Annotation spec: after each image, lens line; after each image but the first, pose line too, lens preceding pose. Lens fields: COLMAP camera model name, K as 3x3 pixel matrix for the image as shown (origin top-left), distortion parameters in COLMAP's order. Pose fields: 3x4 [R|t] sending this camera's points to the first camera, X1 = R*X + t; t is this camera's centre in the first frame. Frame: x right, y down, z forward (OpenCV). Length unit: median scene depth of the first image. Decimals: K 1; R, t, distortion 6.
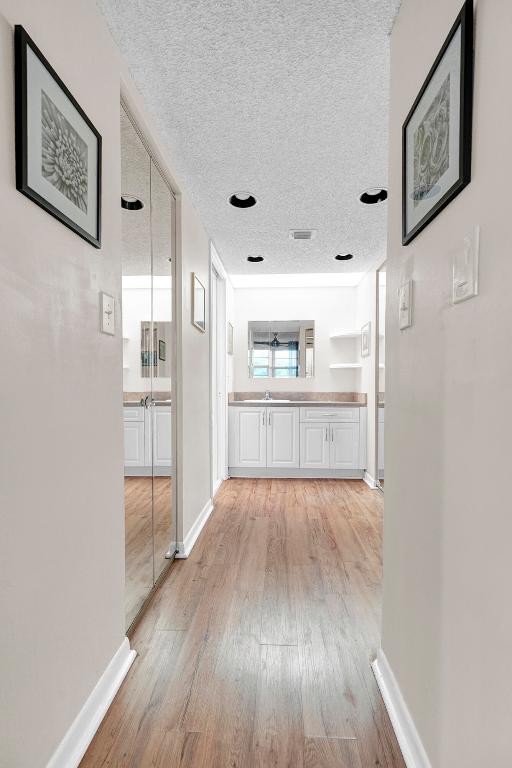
lens RADIAL K [[367.1, 0, 256.0], [0, 367.1, 384.0], [0, 0, 1]] dist [-0.068737, 0.028645]
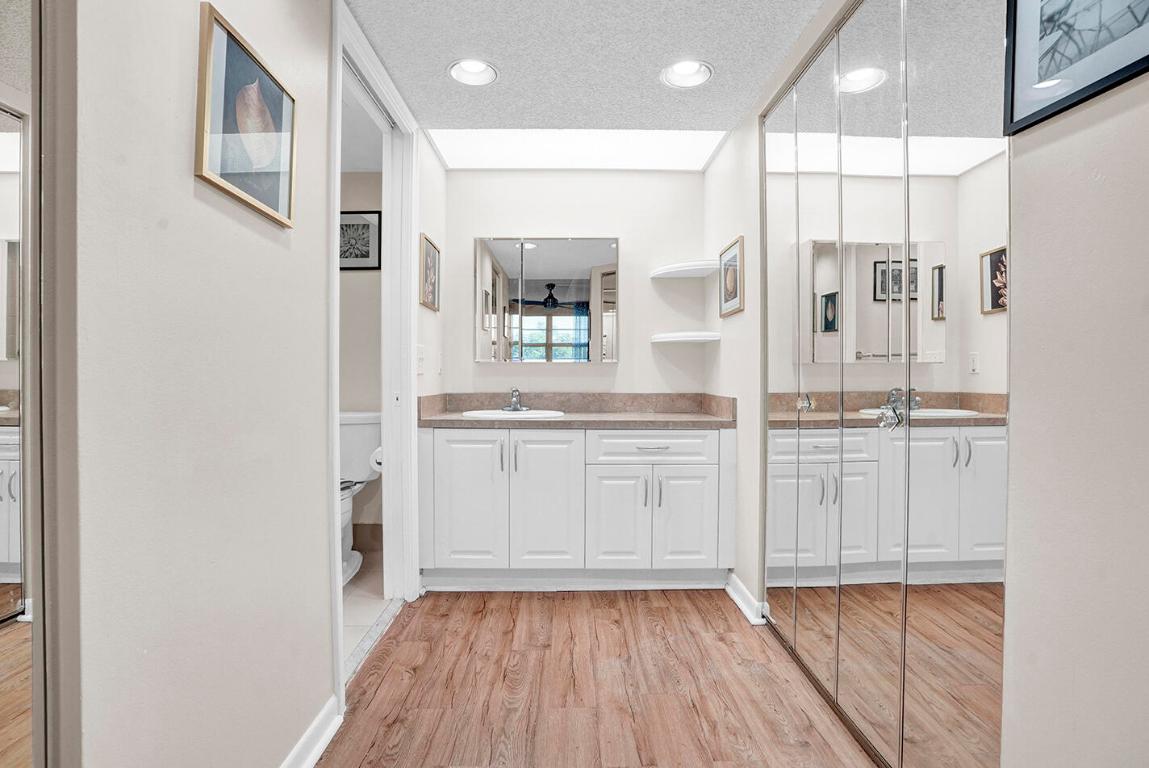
lens RADIAL K [[549.2, 0, 570.8], [0, 549.2, 377.8], [0, 0, 1]] dist [-0.068737, 0.028645]
pose [[0.997203, 0.001470, 0.074728, 0.052873], [-0.002427, 0.999916, 0.012716, -0.007262], [-0.074703, -0.012862, 0.997123, 0.348778]]
